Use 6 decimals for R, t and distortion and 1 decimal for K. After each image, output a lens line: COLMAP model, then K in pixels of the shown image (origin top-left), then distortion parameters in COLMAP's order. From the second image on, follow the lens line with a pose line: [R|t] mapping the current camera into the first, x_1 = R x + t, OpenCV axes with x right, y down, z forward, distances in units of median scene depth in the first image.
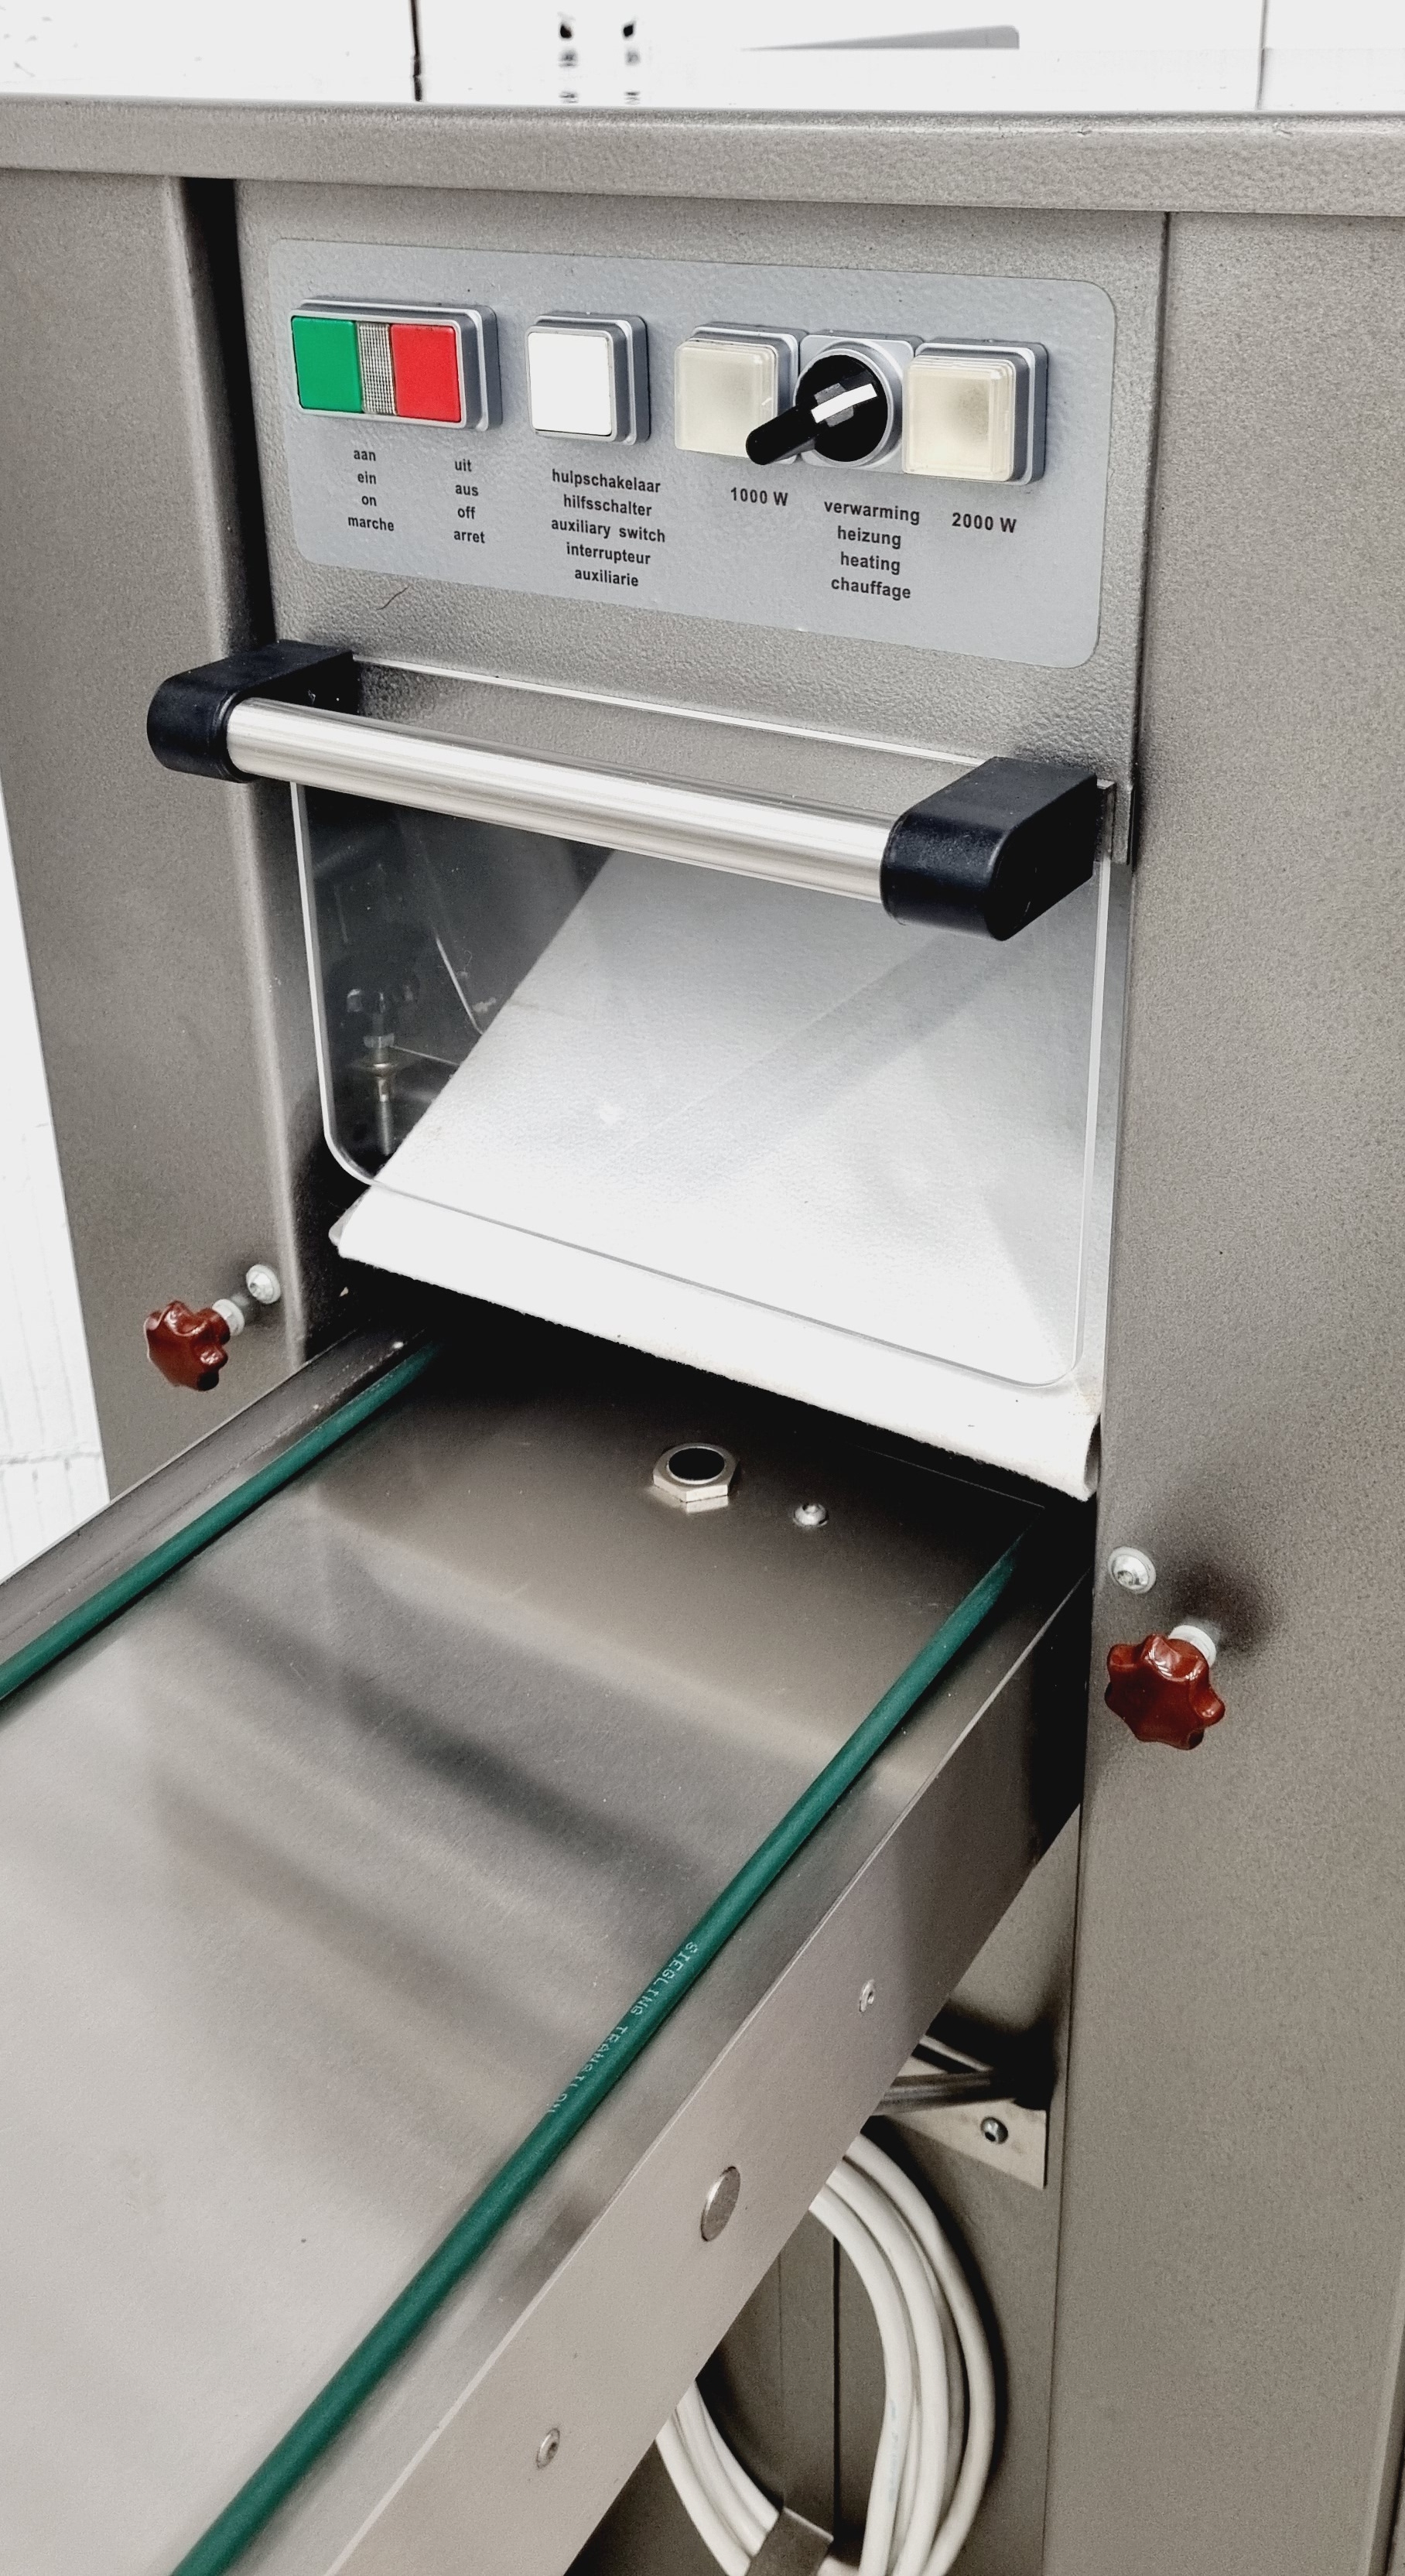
lens RADIAL K [[2443.1, 0, 675.6], [0, 2443.1, 1108.0], [0, 0, 1]] dist [0.015770, 0.000000]
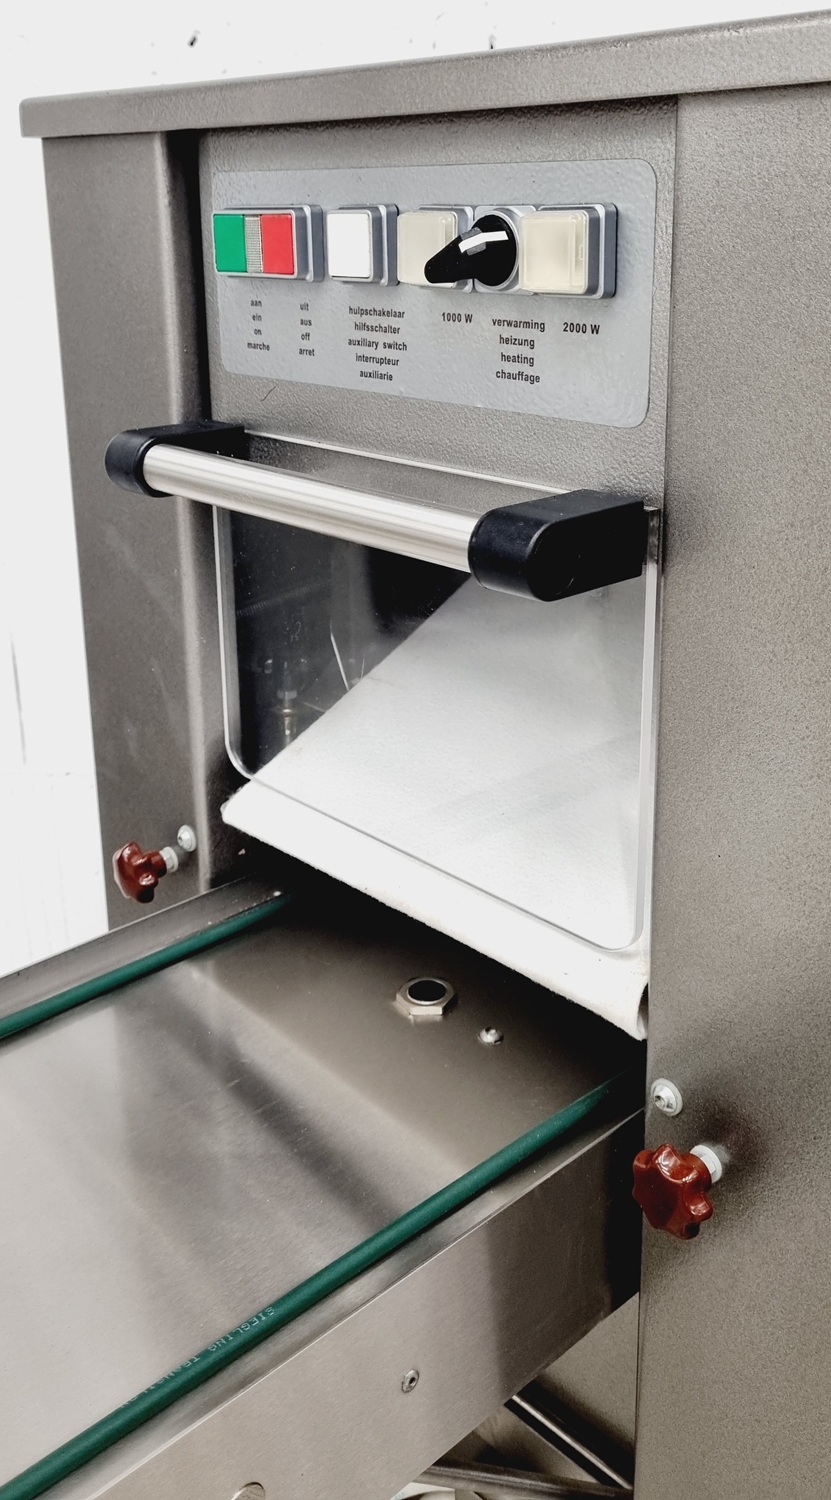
lens RADIAL K [[1450.9, 0, 401.3], [0, 1450.9, 616.0], [0, 0, 1]] dist [0.011606, 0.000000]
pose [[0.967538, 0.083965, -0.238372, 0.216444], [-0.119724, 0.982925, -0.139727, 0.057523], [0.222569, 0.163730, 0.961070, 0.148957]]
